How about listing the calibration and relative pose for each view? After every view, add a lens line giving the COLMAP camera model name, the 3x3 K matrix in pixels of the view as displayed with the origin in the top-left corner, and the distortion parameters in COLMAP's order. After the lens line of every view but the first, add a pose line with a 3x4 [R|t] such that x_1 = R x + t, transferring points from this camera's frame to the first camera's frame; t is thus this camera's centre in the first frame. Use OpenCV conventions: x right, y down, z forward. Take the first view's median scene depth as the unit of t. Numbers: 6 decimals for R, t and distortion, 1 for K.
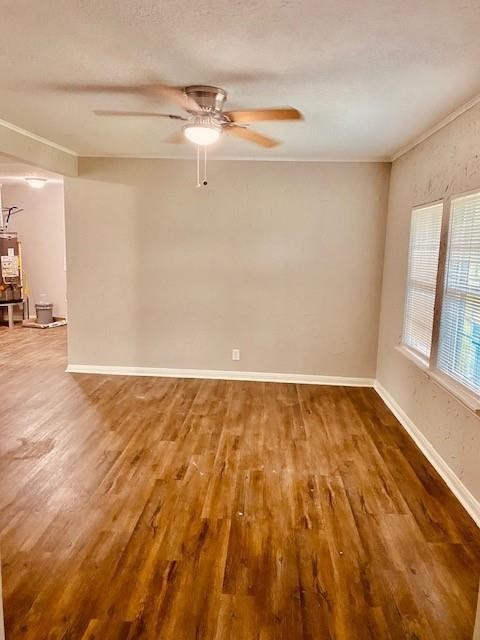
lens RADIAL K [[492.8, 0, 240.2], [0, 492.8, 318.9], [0, 0, 1]] dist [0.077603, 0.001922]
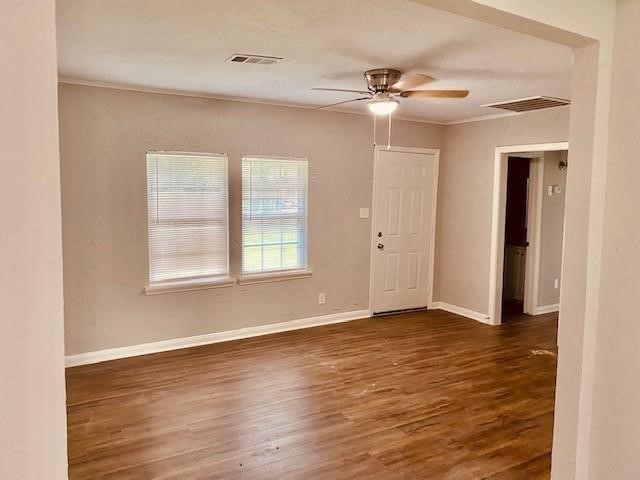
lens RADIAL K [[492.8, 0, 318.4], [0, 492.8, 239.5], [0, 0, 1]] dist [0.077603, 0.001922]
pose [[-0.563889, -0.115814, 0.817690, -0.937739], [0.103628, 0.972370, 0.209185, -0.289719], [-0.819323, 0.202693, -0.536307, 1.681734]]
